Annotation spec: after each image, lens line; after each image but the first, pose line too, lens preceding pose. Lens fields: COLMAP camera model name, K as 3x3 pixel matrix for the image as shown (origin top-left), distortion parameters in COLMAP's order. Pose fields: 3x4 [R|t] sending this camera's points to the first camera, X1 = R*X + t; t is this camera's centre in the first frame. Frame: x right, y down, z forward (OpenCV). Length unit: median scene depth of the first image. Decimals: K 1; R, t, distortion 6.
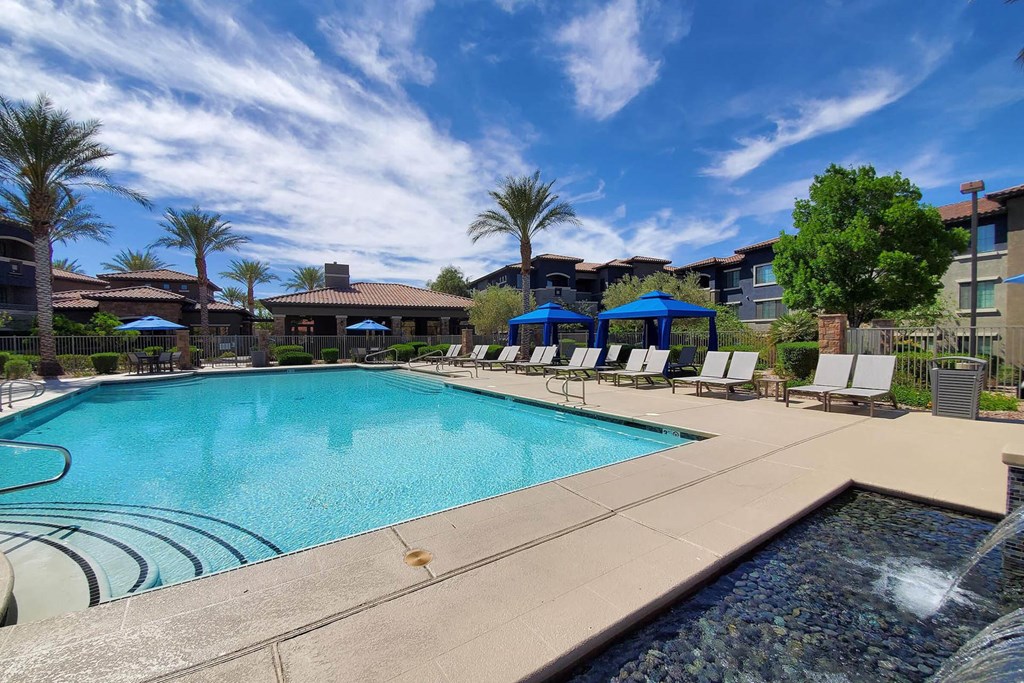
lens RADIAL K [[411.9, 0, 498.8], [0, 411.9, 340.6], [0, 0, 1]] dist [-0.001110, -0.000180]
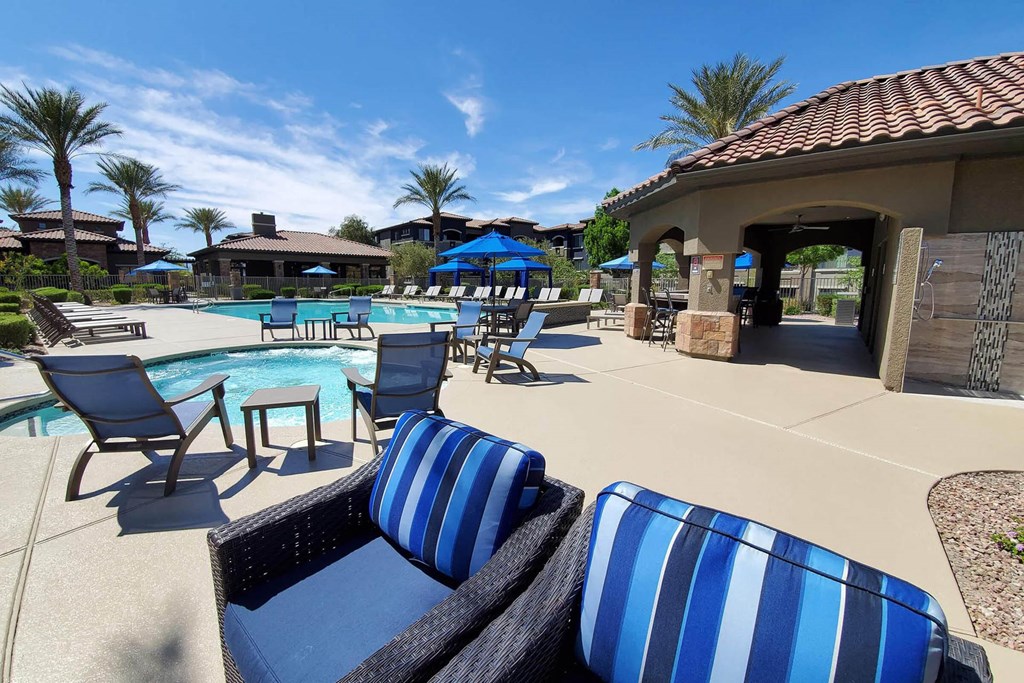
lens RADIAL K [[411.9, 0, 498.8], [0, 411.9, 340.6], [0, 0, 1]] dist [-0.001110, -0.000180]
pose [[0.958863, -0.026361, 0.282642, -0.120405], [-0.011184, 0.991397, 0.130407, 0.007714], [-0.283649, -0.128203, 0.950320, -0.381695]]
